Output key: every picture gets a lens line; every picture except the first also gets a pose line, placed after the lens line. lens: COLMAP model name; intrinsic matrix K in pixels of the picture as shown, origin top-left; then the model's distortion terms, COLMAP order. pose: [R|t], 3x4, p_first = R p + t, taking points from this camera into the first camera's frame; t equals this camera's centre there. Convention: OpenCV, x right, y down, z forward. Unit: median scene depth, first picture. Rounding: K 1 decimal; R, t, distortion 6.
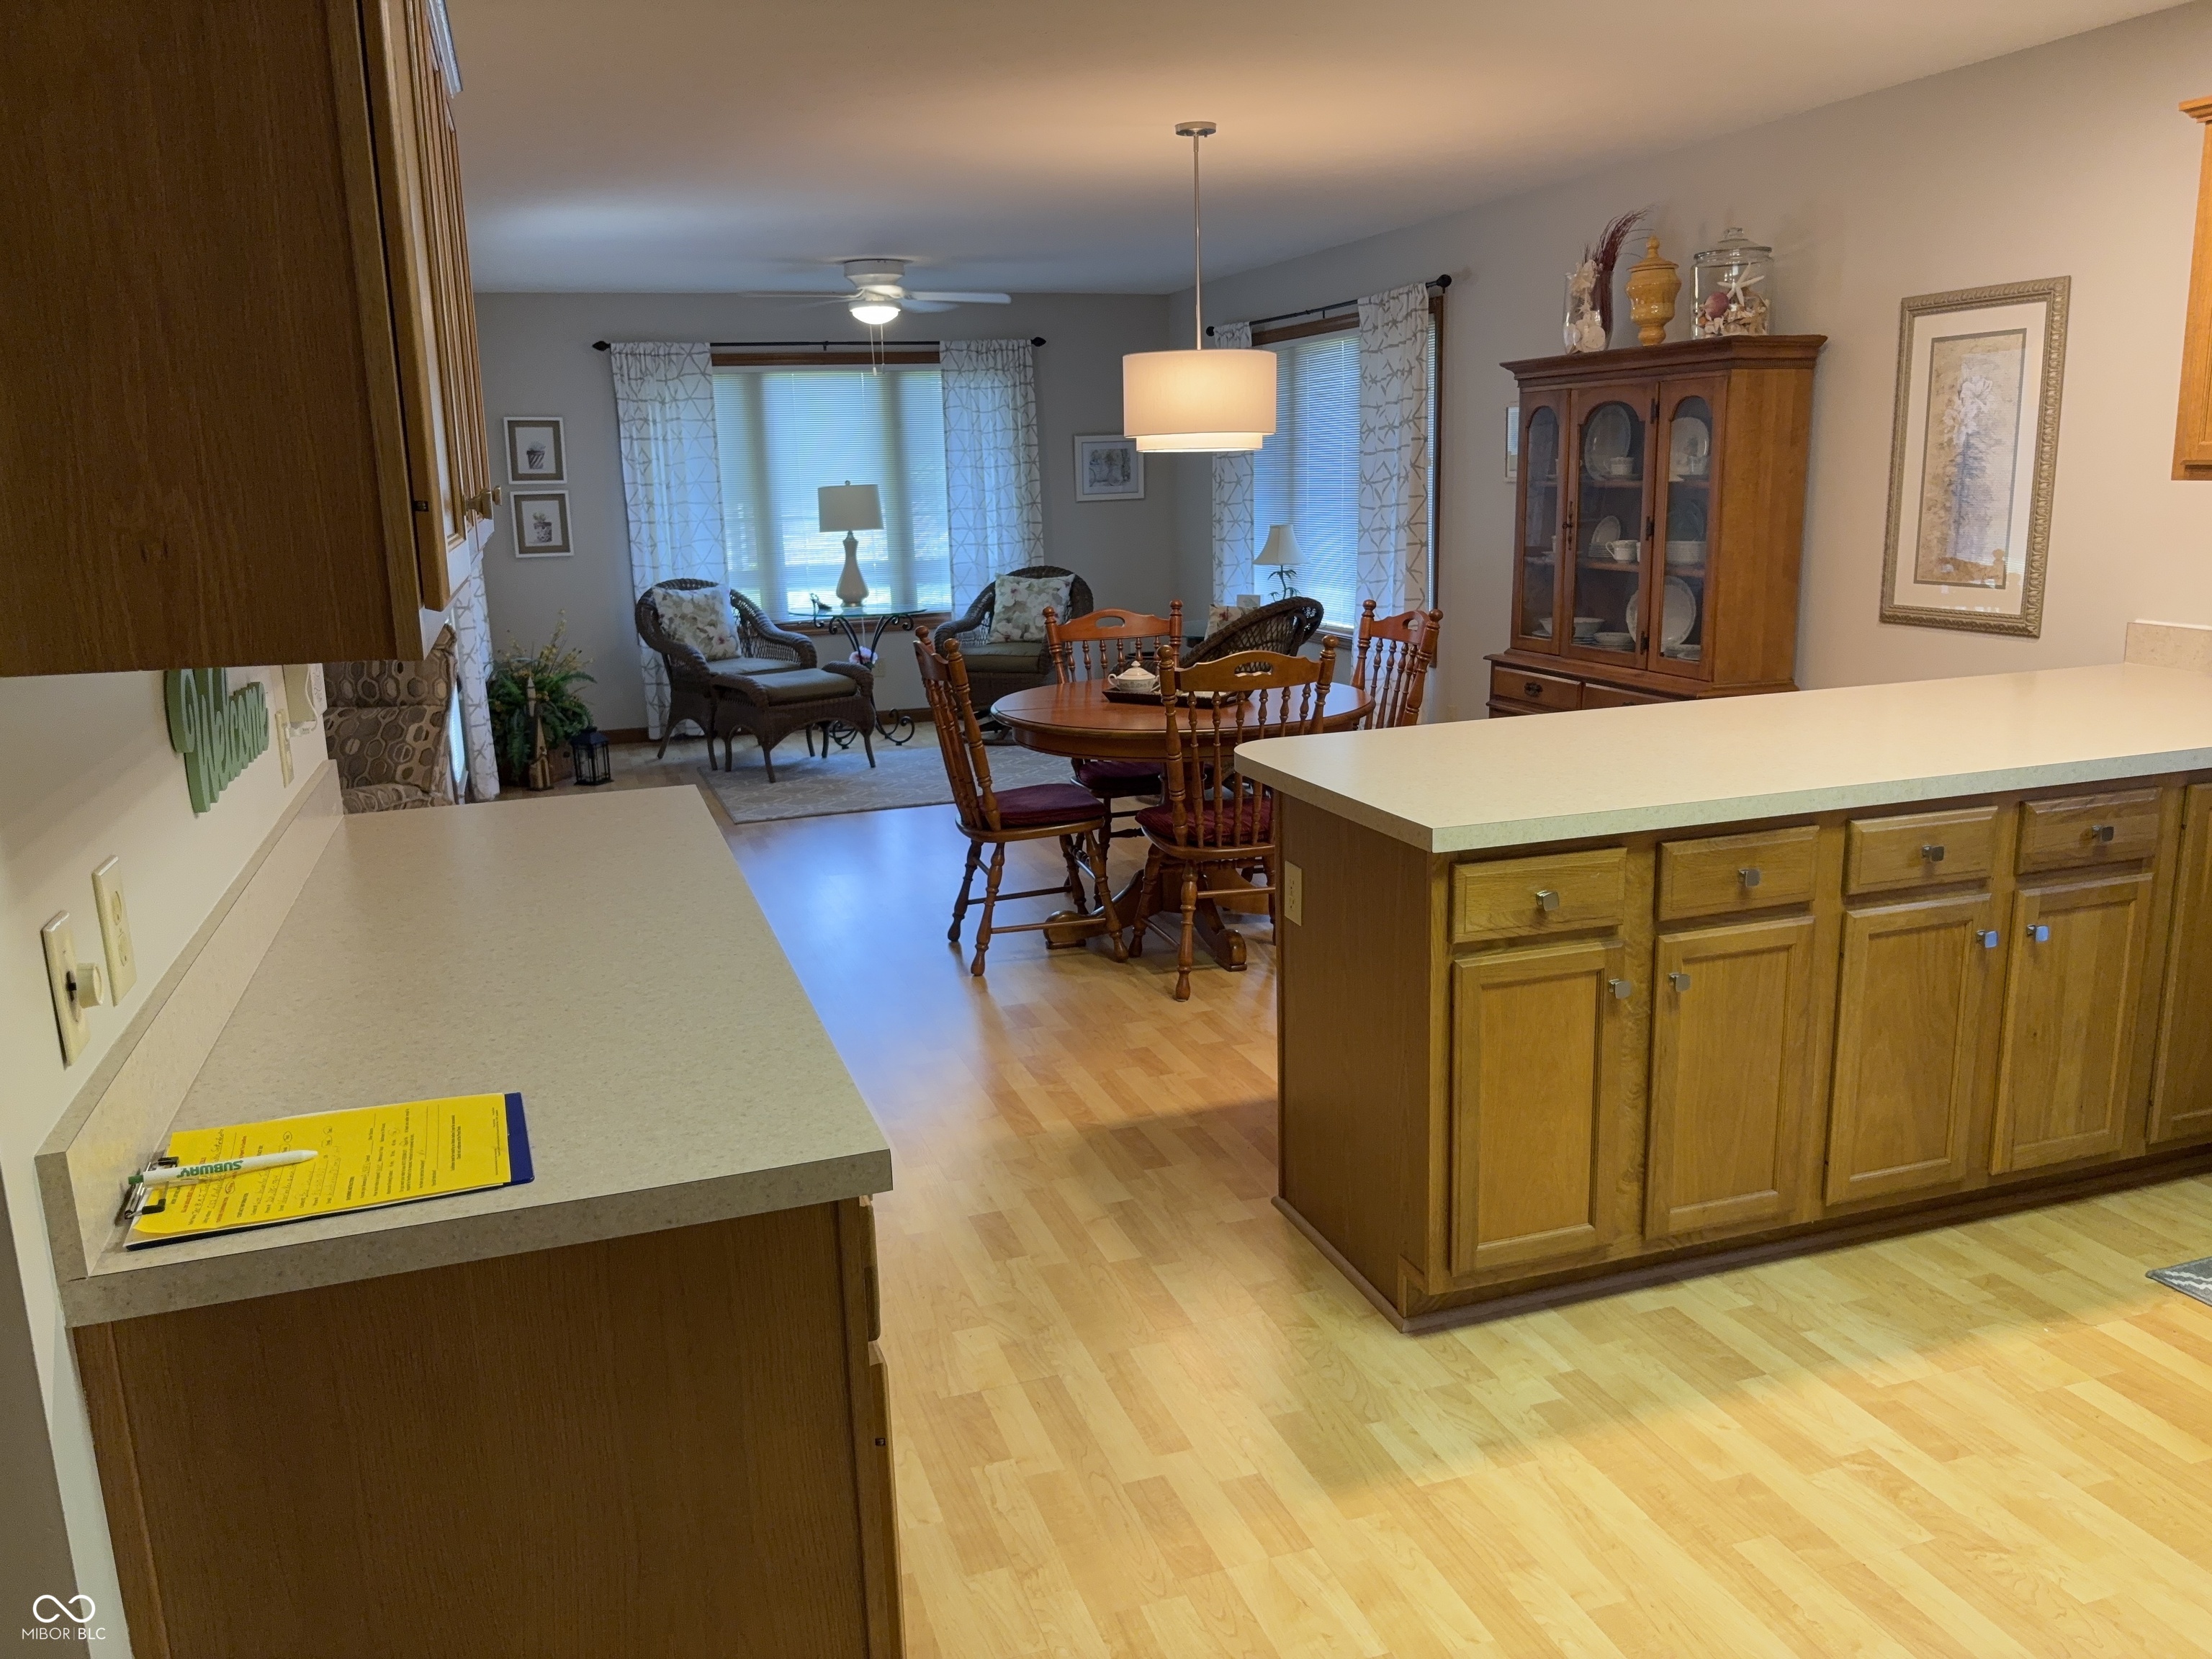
lens RADIAL K [[1689.5, 0, 1113.3], [0, 1689.5, 849.9], [0, 0, 1]] dist [0.046074, -0.066212]
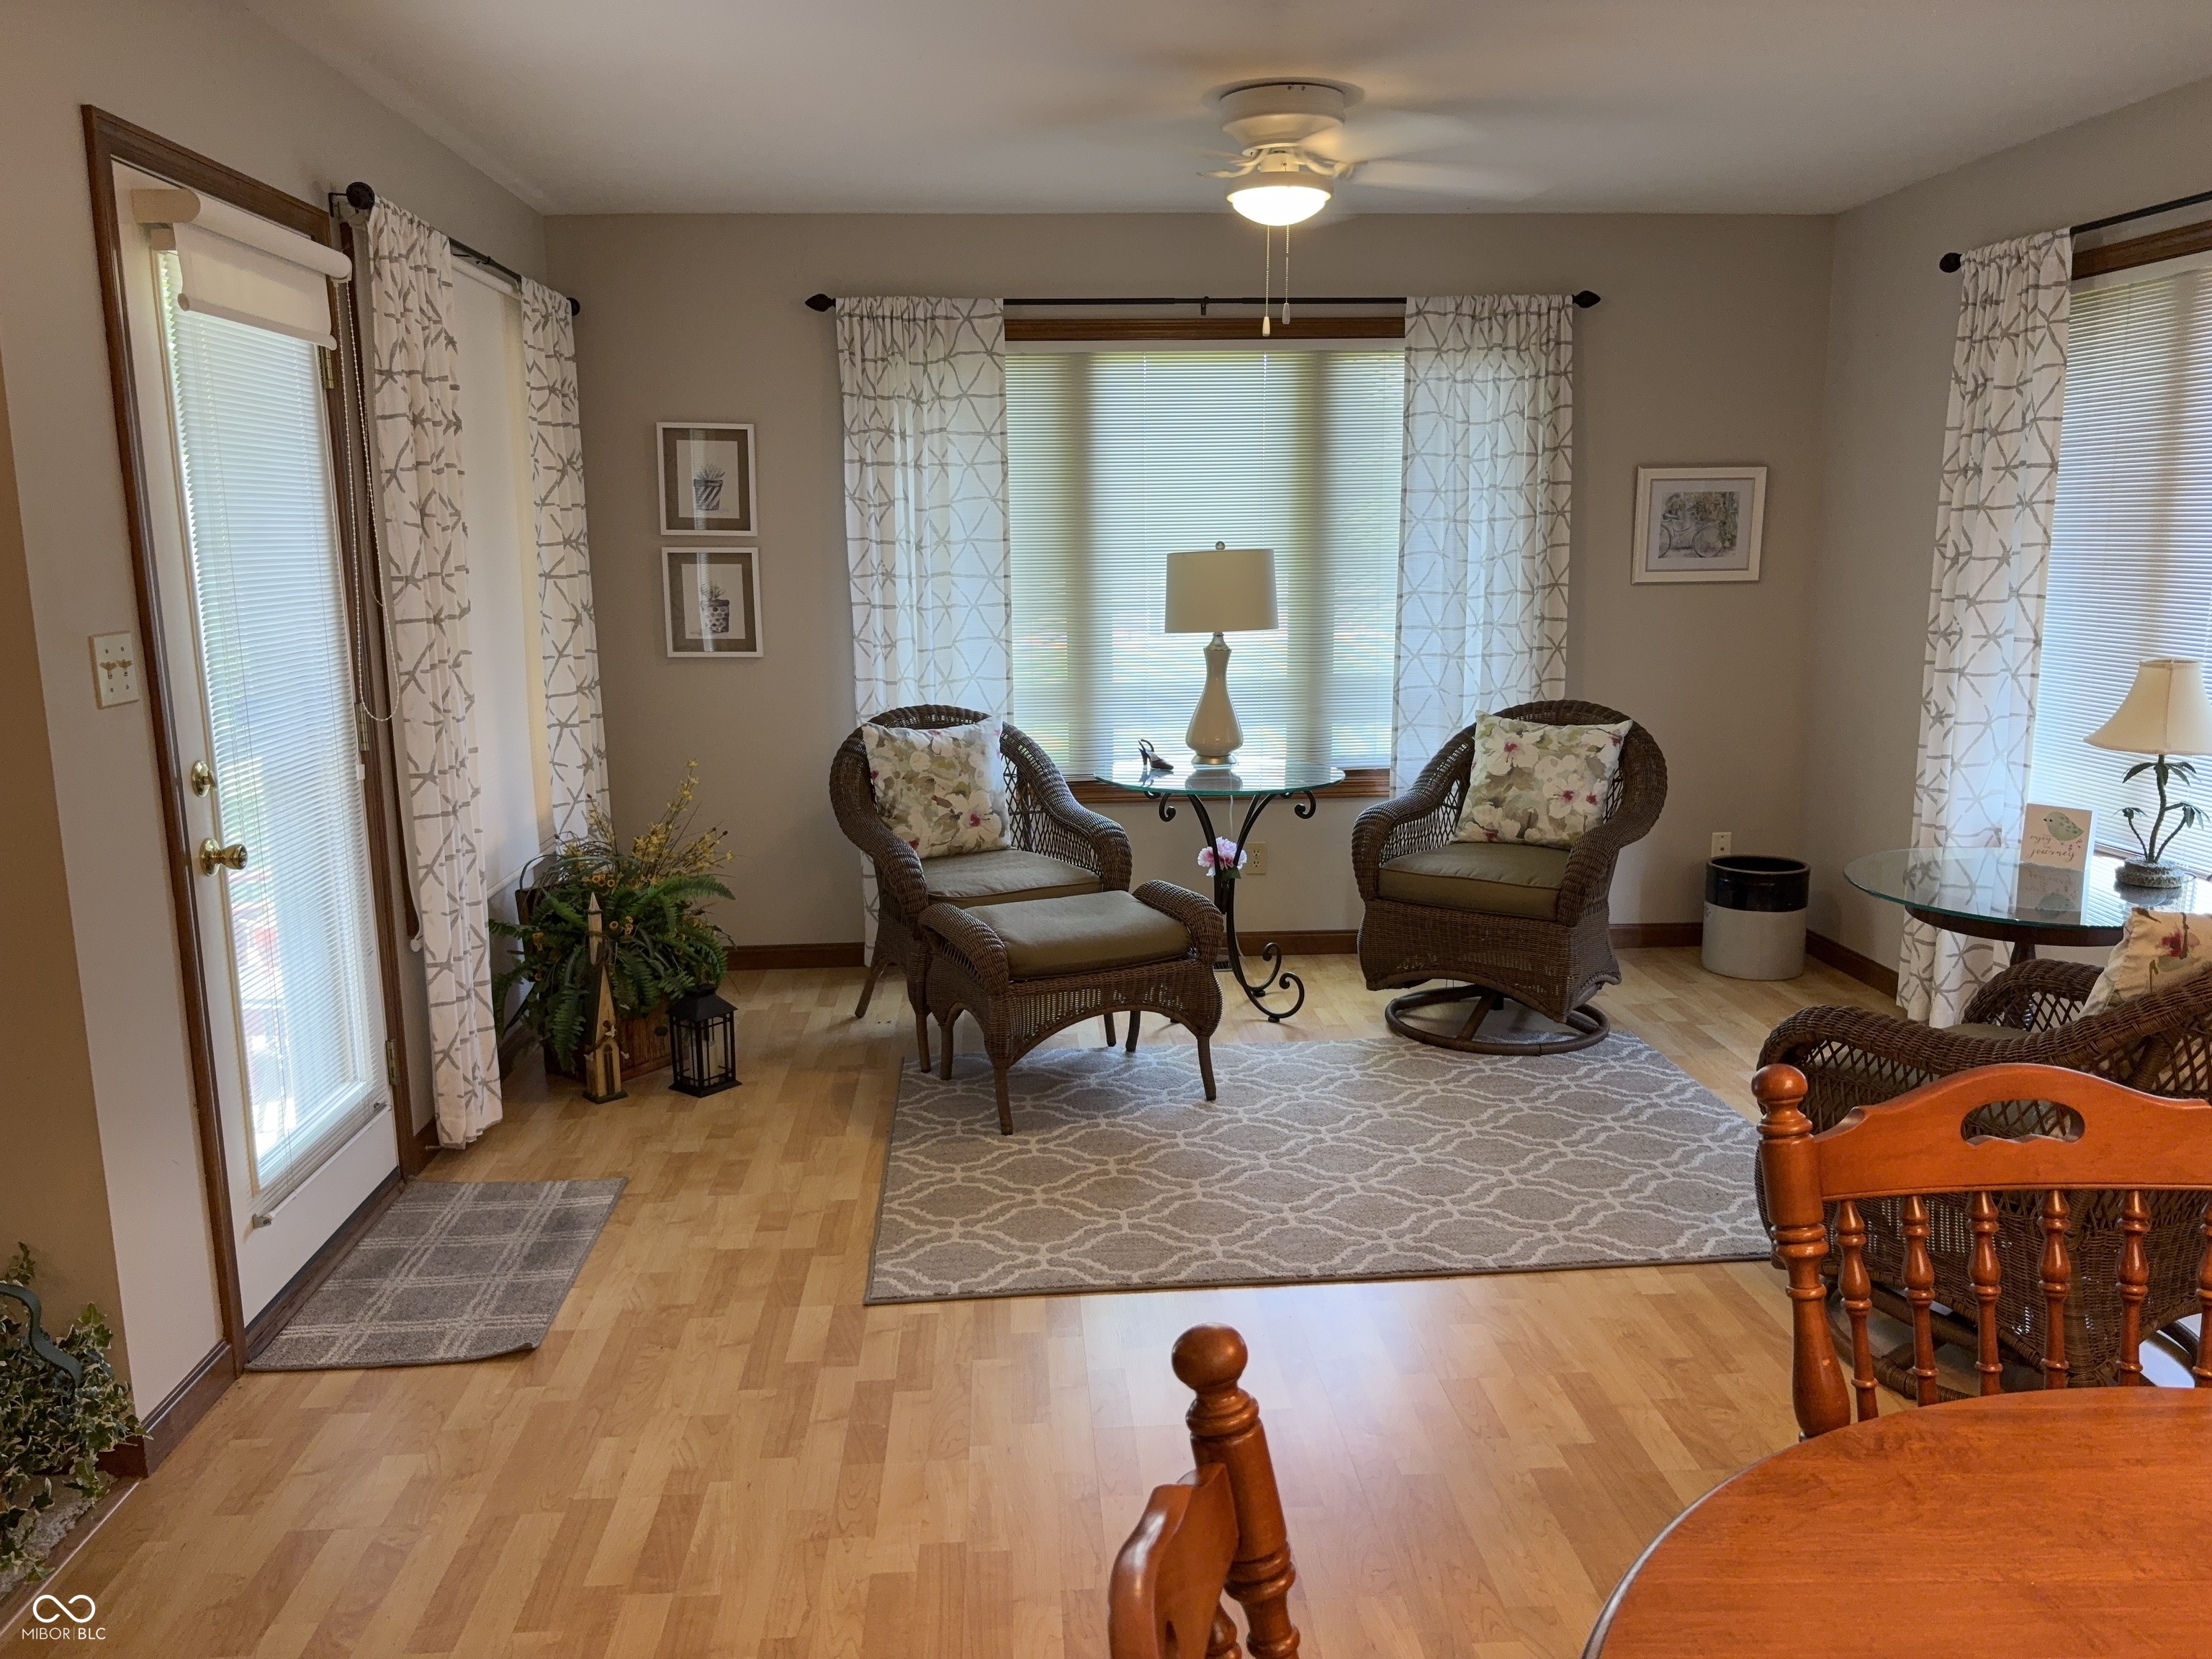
lens RADIAL K [[1689.5, 0, 1098.2], [0, 1689.5, 865.7], [0, 0, 1]] dist [0.046074, -0.066212]
pose [[0.963220, 0.071039, -0.259156, -0.043887], [-0.076172, 0.997046, -0.009808, -0.103424], [0.257693, 0.029188, 0.965786, 0.456878]]
